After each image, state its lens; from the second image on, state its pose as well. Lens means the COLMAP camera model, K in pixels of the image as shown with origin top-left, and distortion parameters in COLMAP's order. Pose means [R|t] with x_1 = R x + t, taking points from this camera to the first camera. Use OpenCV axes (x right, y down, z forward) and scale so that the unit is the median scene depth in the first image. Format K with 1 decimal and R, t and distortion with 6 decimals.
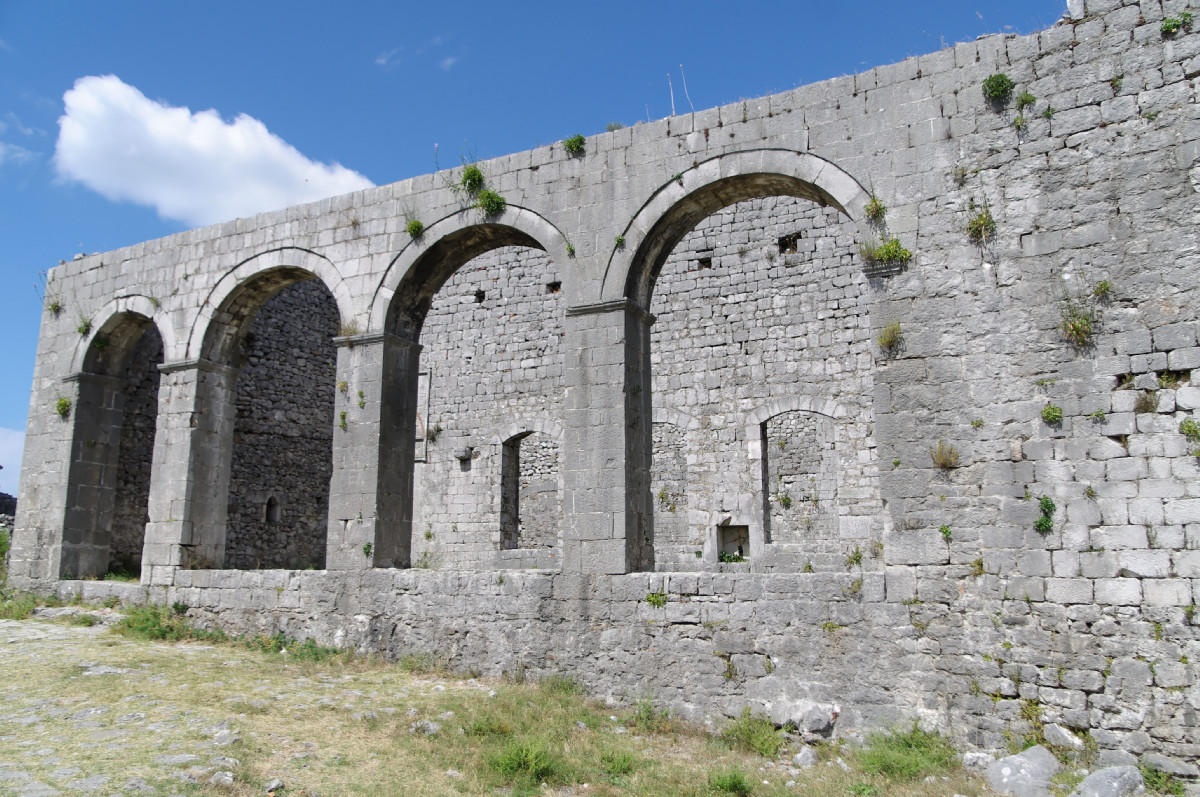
lens RADIAL K [[933.3, 0, 600.0], [0, 933.3, 398.5], [0, 0, 1]] dist [0.004134, 0.000888]
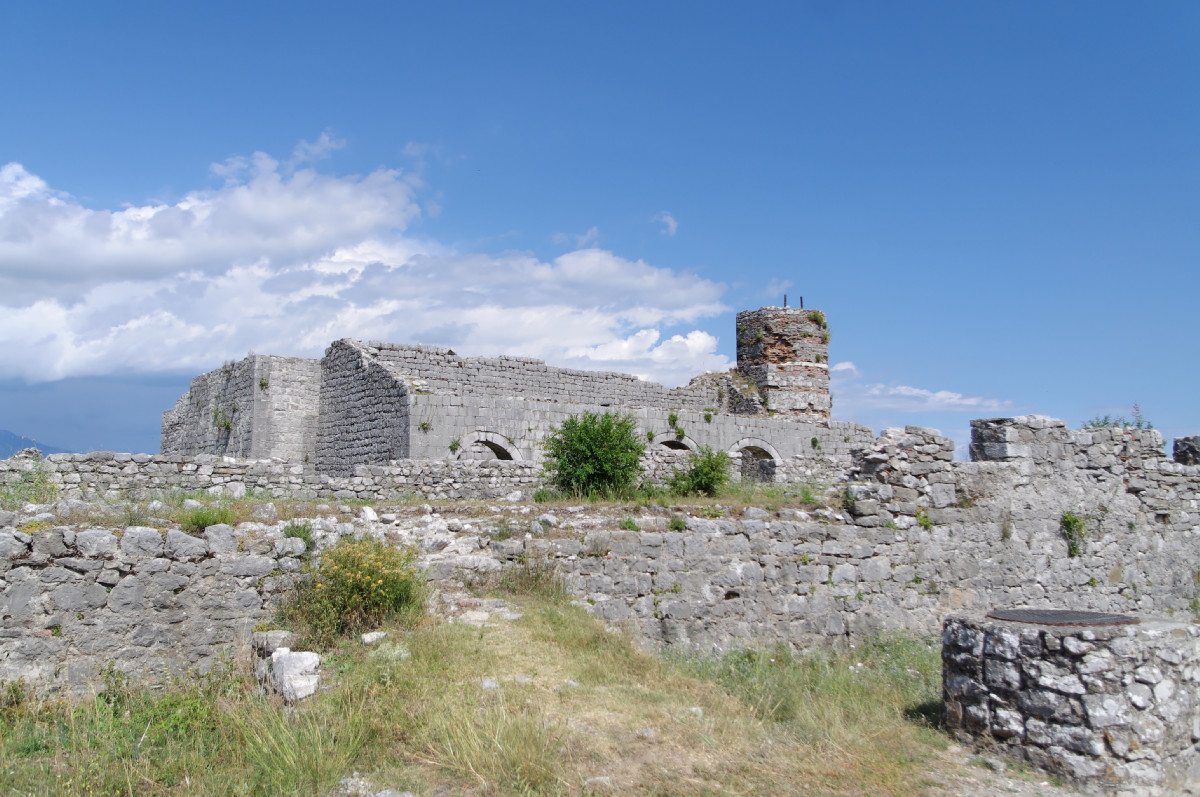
lens RADIAL K [[1060.0, 0, 600.0], [0, 1060.0, 398.5], [0, 0, 1]] dist [0.001230, 0.000019]
pose [[0.409170, 0.085763, 0.908419, -2.650193], [-0.187842, 0.982166, -0.008117, -0.236702], [-0.892914, -0.167318, 0.417983, 0.078895]]
